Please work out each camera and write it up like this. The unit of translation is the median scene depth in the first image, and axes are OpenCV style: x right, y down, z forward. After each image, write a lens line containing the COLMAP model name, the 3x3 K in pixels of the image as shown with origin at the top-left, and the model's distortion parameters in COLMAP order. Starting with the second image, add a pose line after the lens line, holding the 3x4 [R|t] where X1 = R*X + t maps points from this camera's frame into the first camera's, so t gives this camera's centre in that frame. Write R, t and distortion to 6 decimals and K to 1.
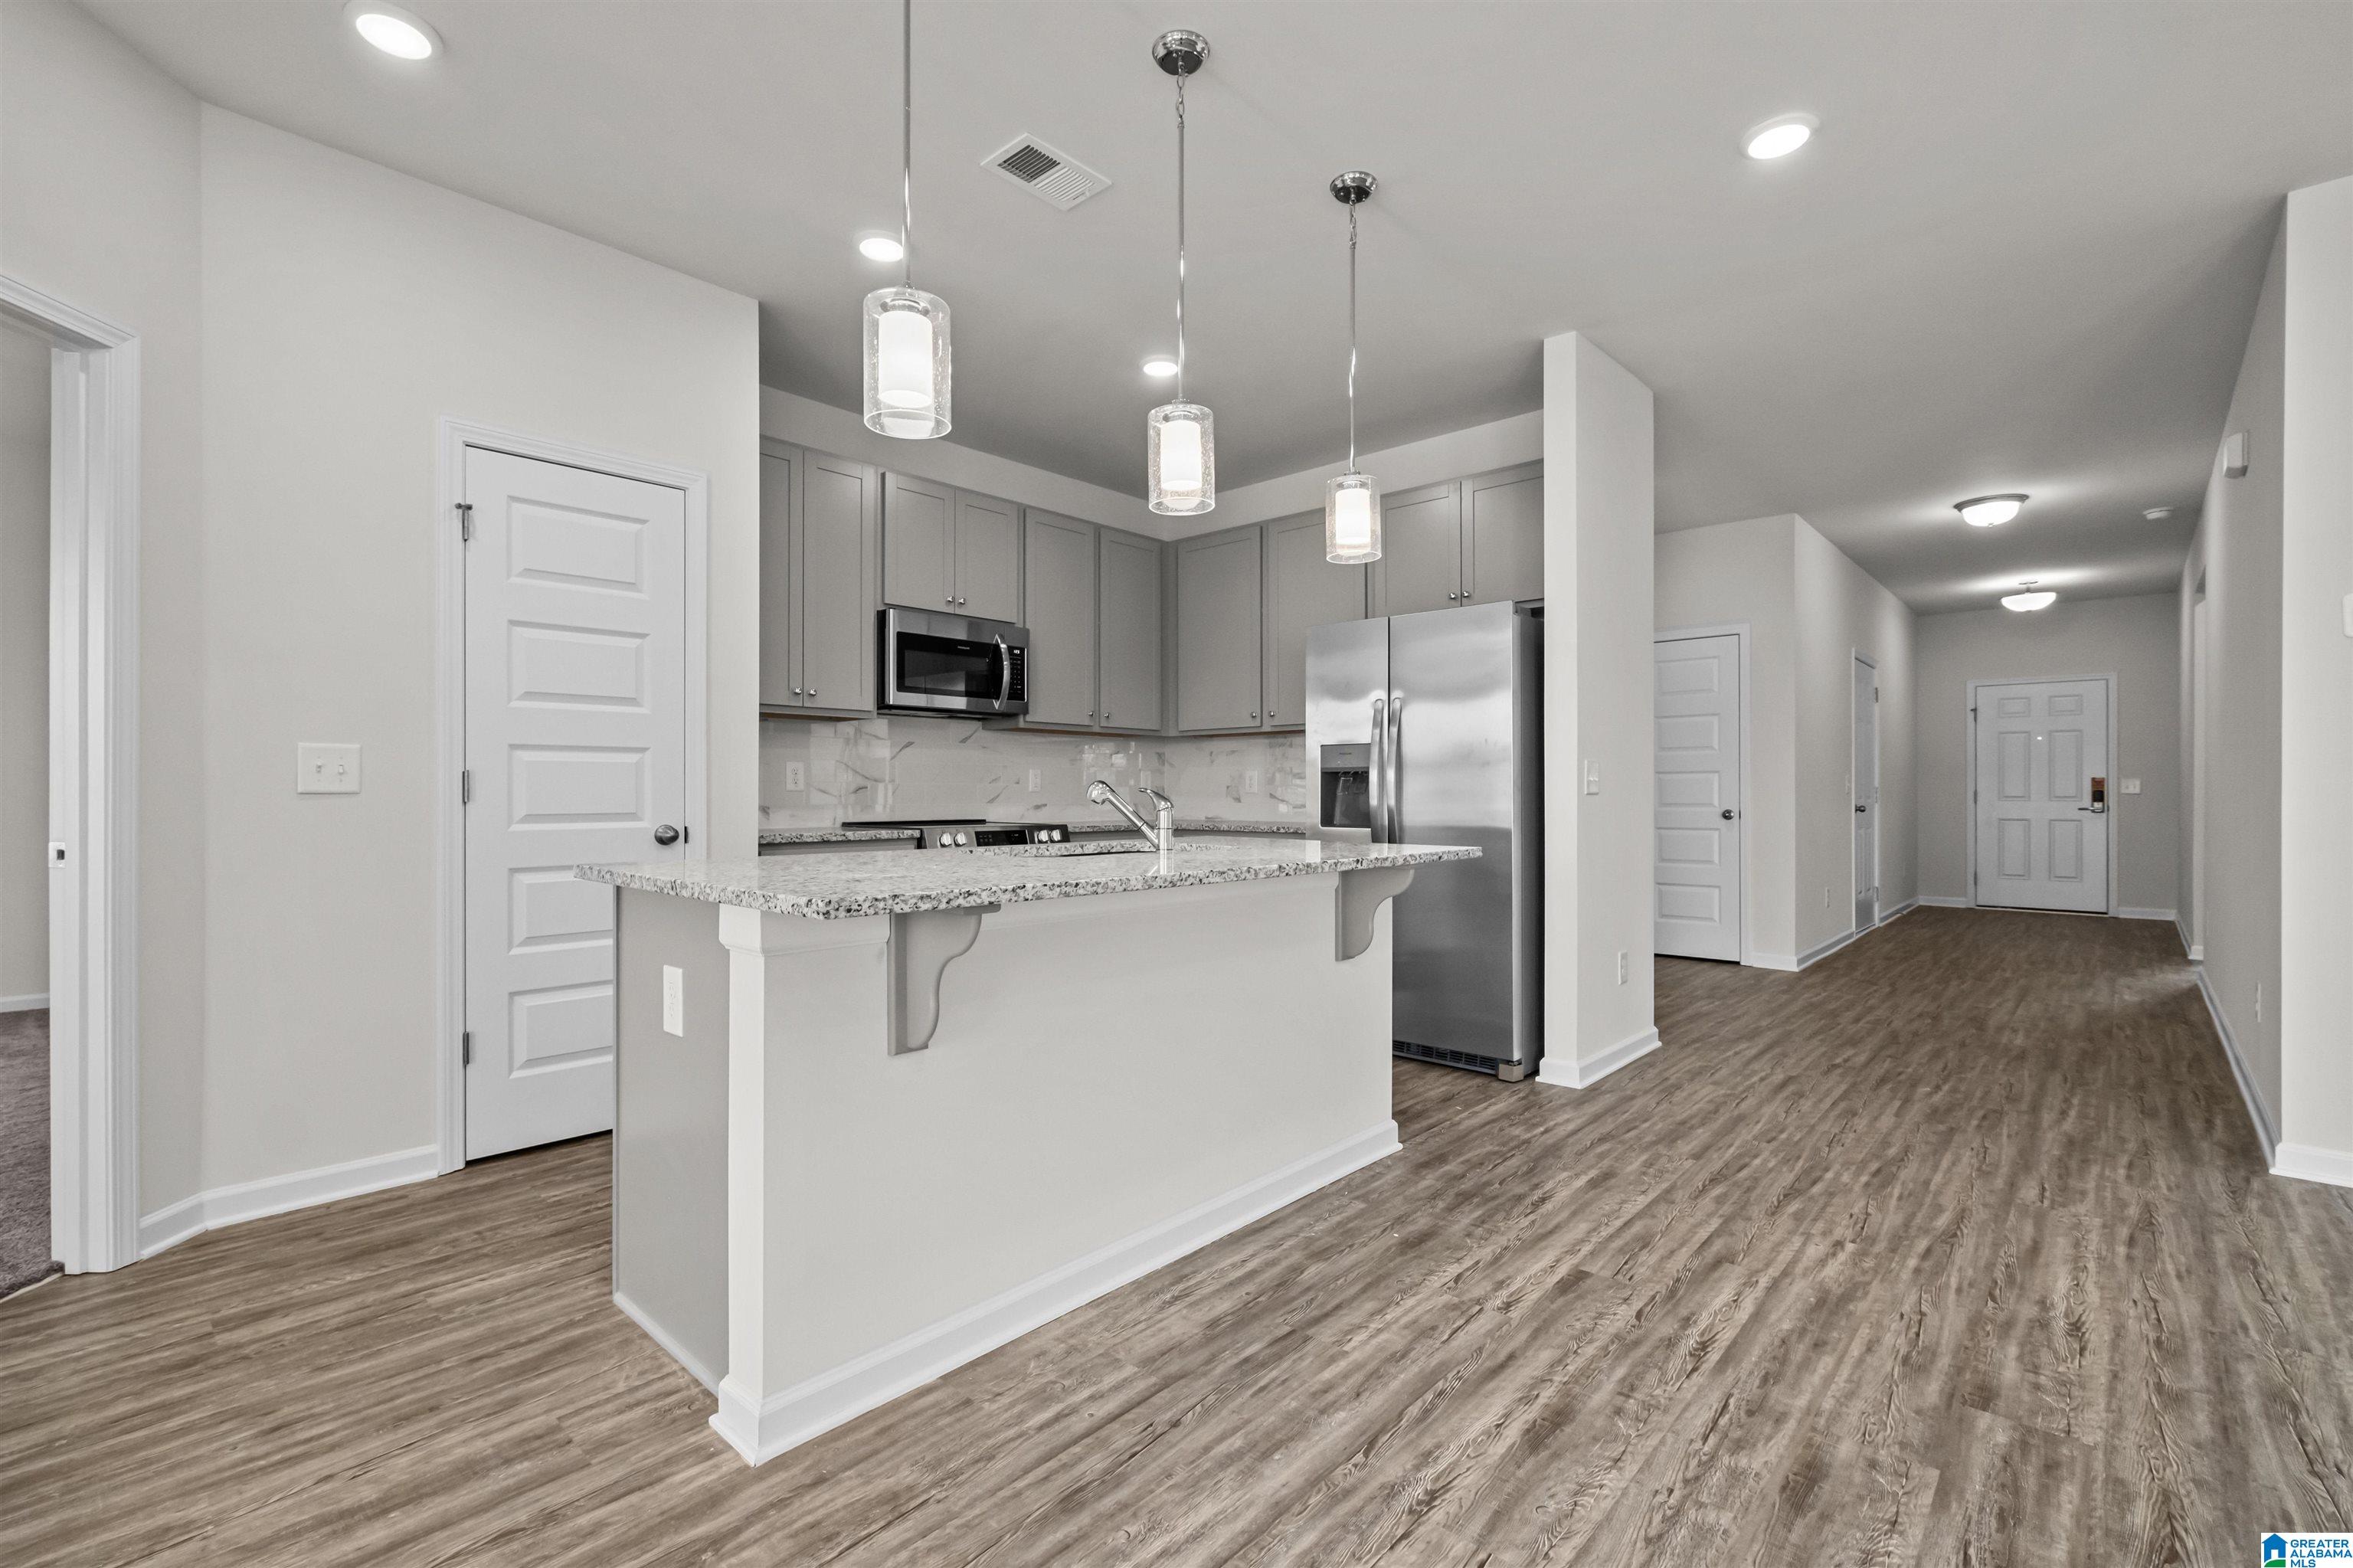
lens RADIAL K [[1032.6, 0, 1169.8], [0, 1032.6, 778.7], [0, 0, 1]] dist [-0.002189, 0.000499]
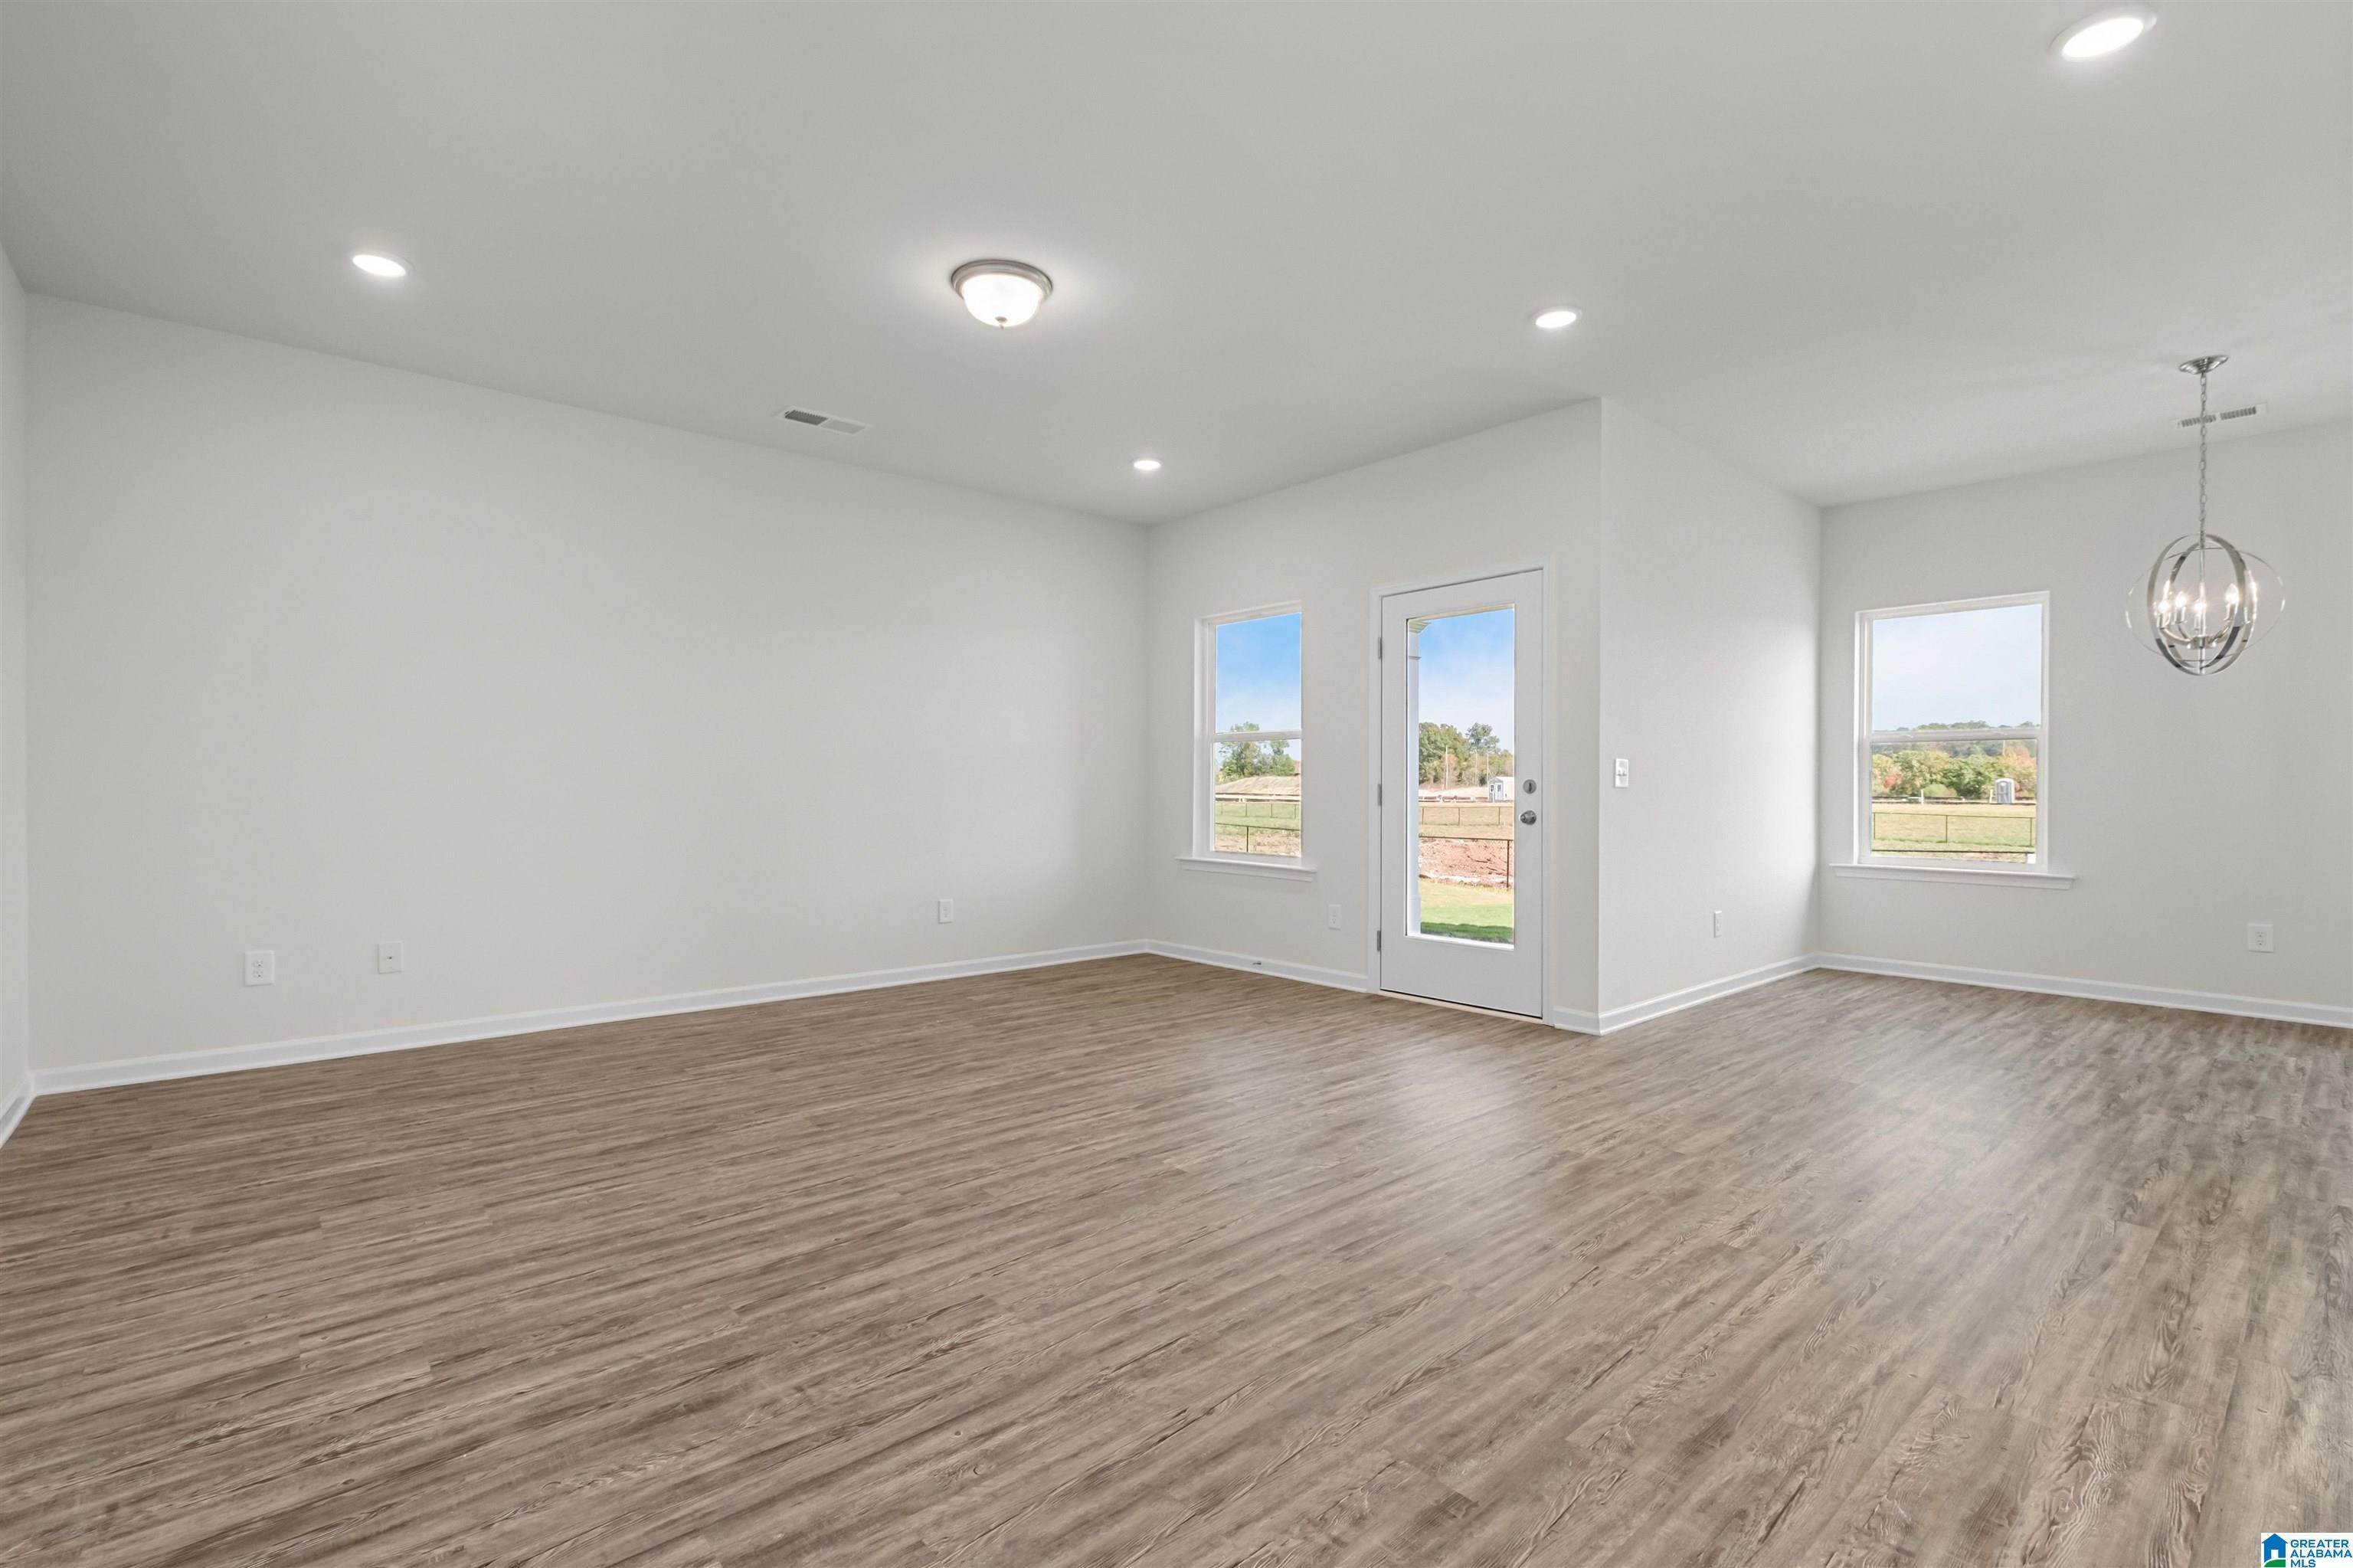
lens RADIAL K [[1060.6, 0, 1161.5], [0, 1060.6, 795.9], [0, 0, 1]] dist [-0.004904, 0.000500]
pose [[-0.993749, -0.004819, 0.111531, 0.705020], [-0.005606, 0.999962, -0.006747, 0.022807], [-0.111494, -0.007330, -0.993738, 1.436565]]
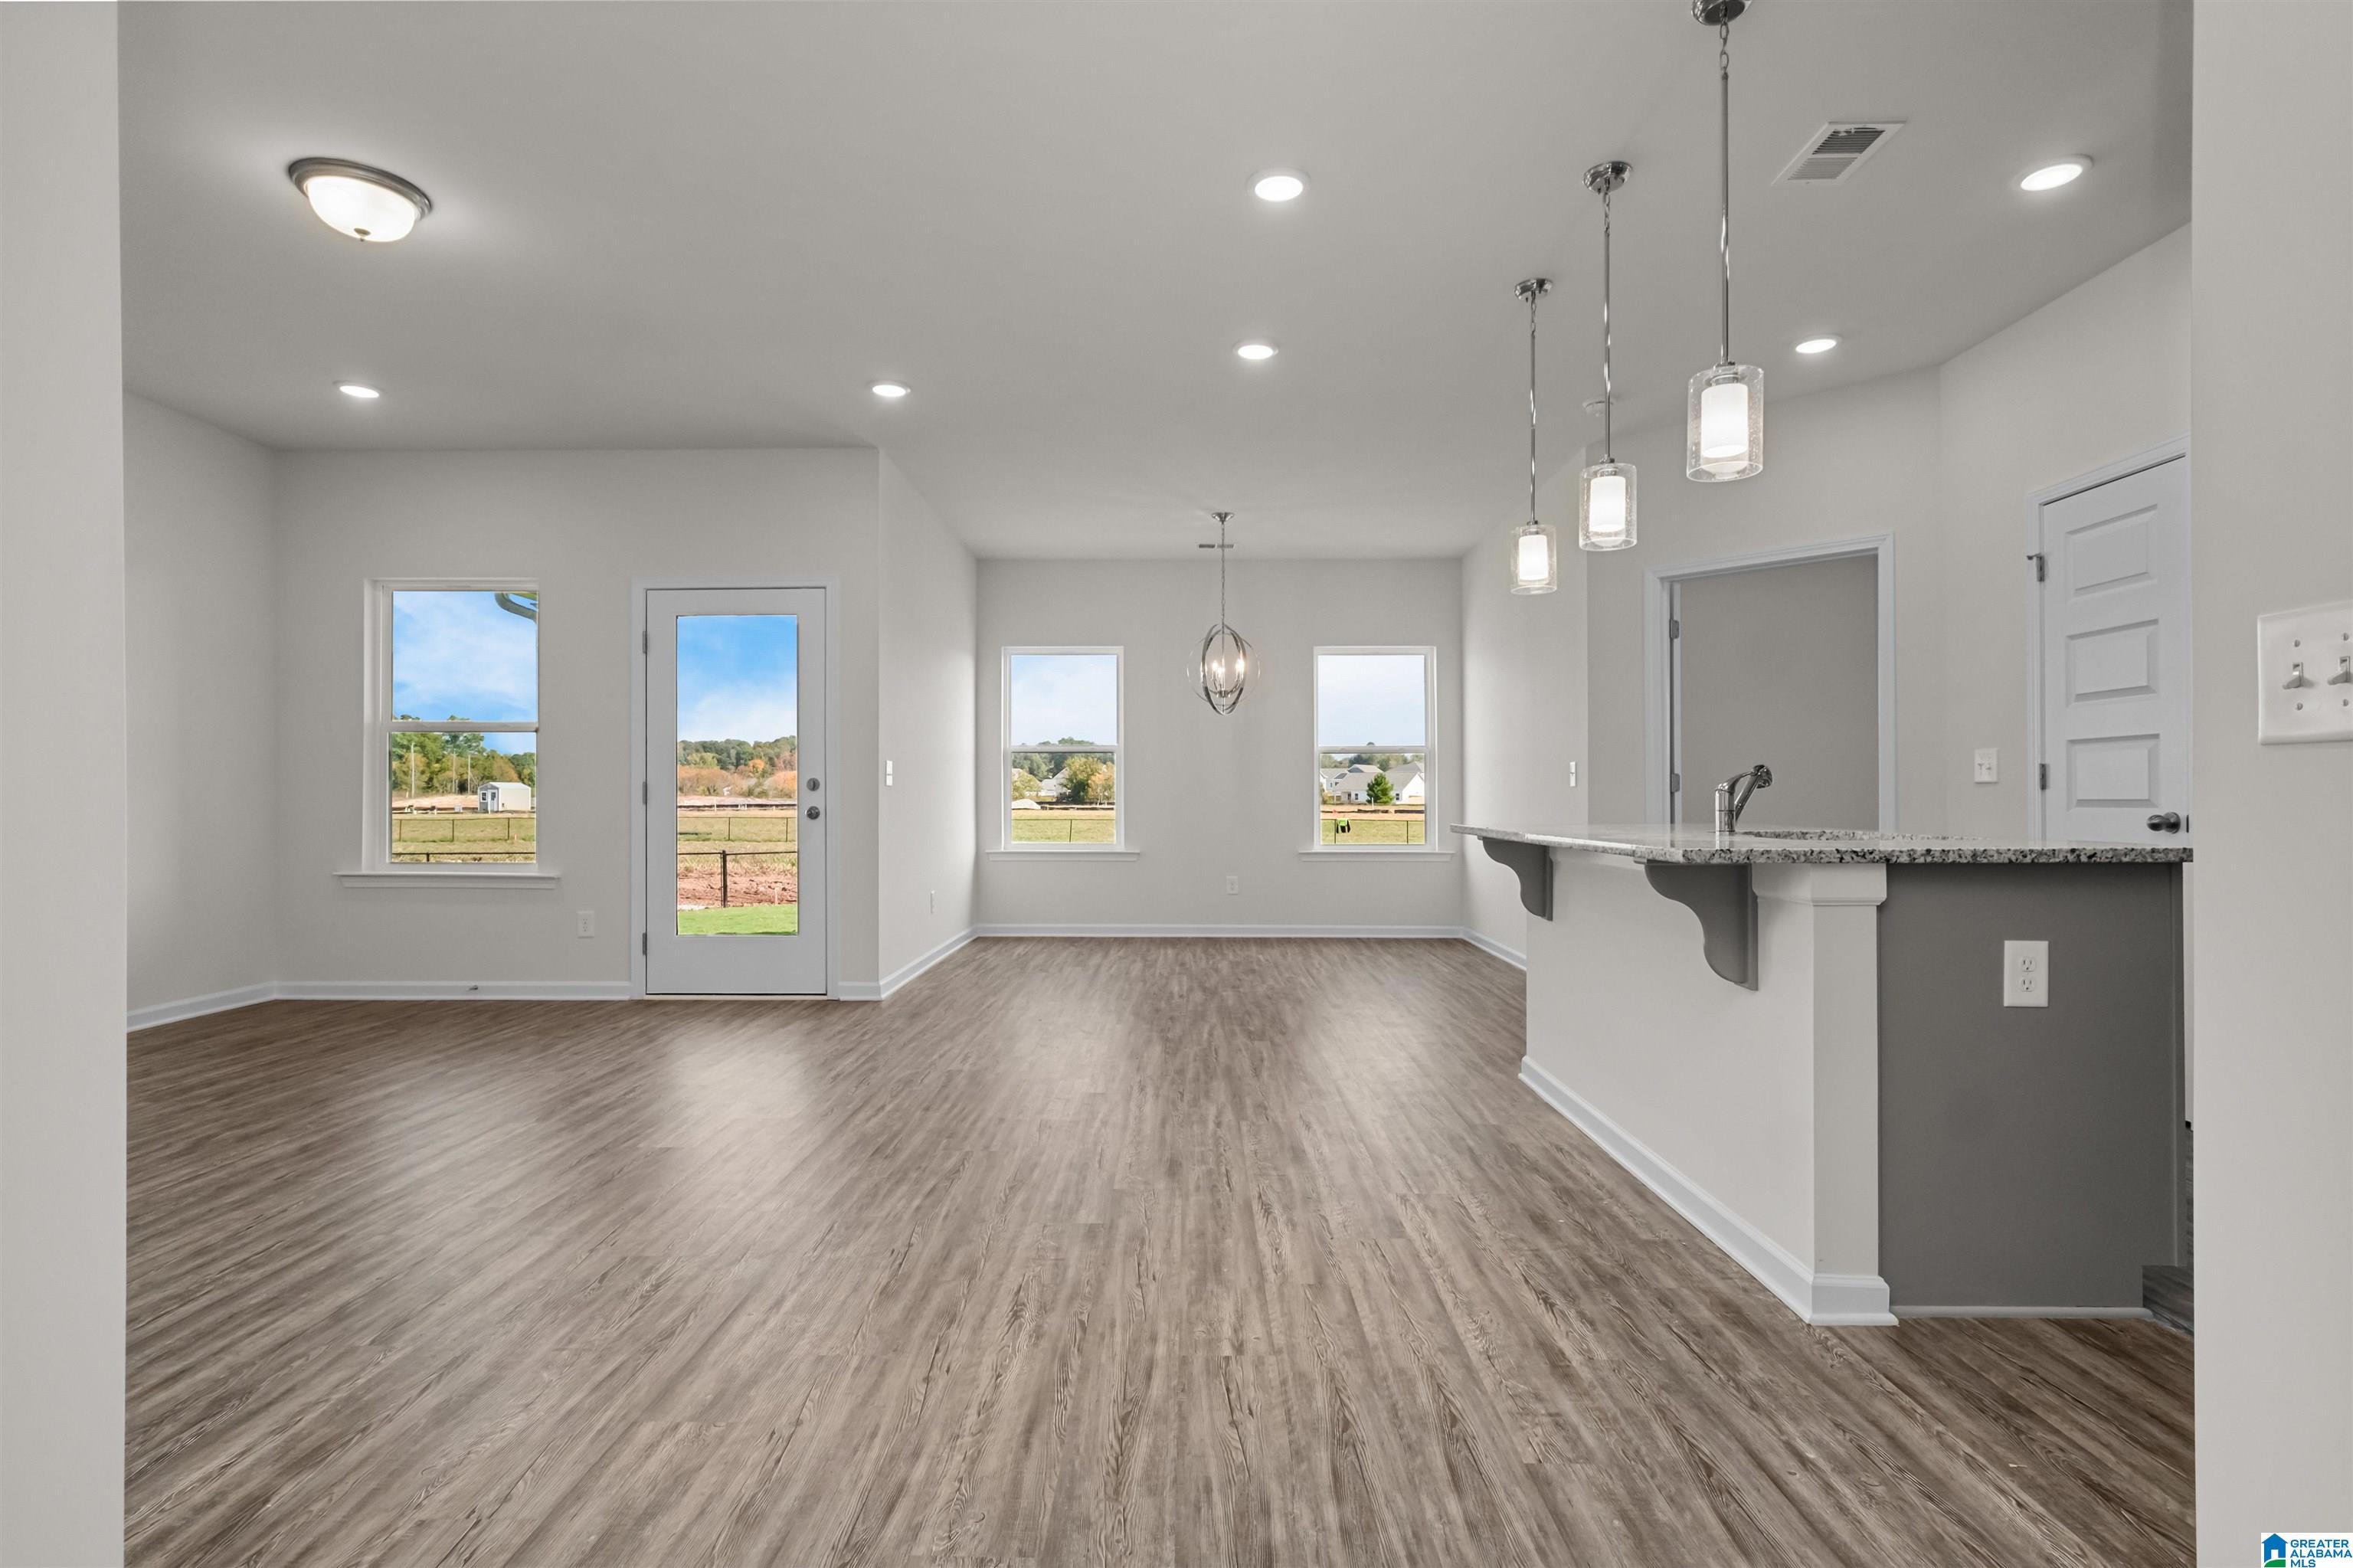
lens RADIAL K [[1181.1, 0, 1176.5], [0, 1181.1, 784.0], [0, 0, 1]] dist [0.002493, 0.002140]
pose [[-0.742174, -0.009170, -0.670145, 1.318261], [0.008761, 0.999688, -0.023382, 0.050577], [0.670150, -0.023224, -0.741862, 1.684108]]
